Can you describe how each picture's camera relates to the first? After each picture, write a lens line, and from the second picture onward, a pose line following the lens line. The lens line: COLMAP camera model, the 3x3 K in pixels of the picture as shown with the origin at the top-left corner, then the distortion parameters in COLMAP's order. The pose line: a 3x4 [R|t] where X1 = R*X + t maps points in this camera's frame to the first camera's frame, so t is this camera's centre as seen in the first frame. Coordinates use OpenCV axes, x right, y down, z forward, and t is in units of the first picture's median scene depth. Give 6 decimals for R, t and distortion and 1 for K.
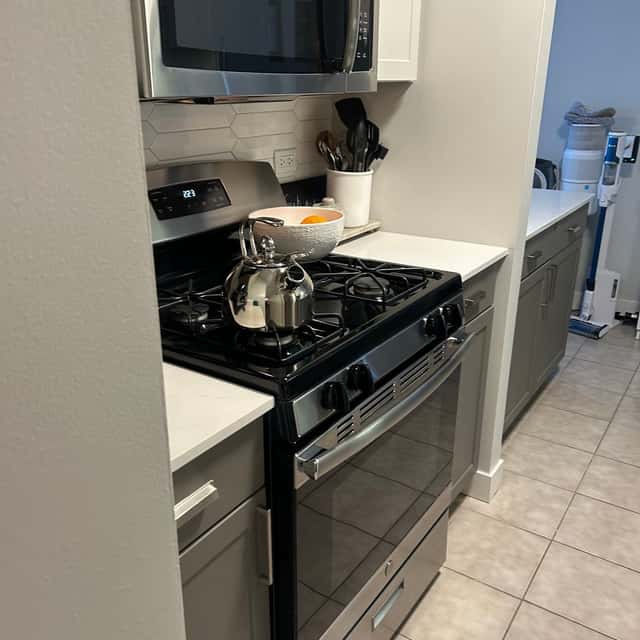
lens RADIAL K [[651.8, 0, 317.5], [0, 651.8, 318.4], [0, 0, 1]] dist [0.029909, 0.000000]
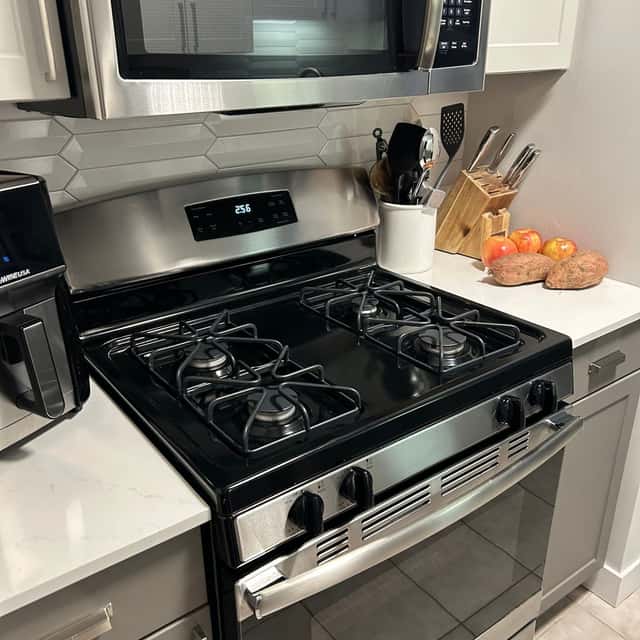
lens RADIAL K [[651.8, 0, 321.4], [0, 651.8, 321.9], [0, 0, 1]] dist [0.029909, 0.000000]
pose [[0.945558, 0.119648, -0.302663, 0.181146], [-0.103869, 0.992280, 0.067765, -0.112418], [0.308434, -0.032638, 0.950686, 0.208024]]
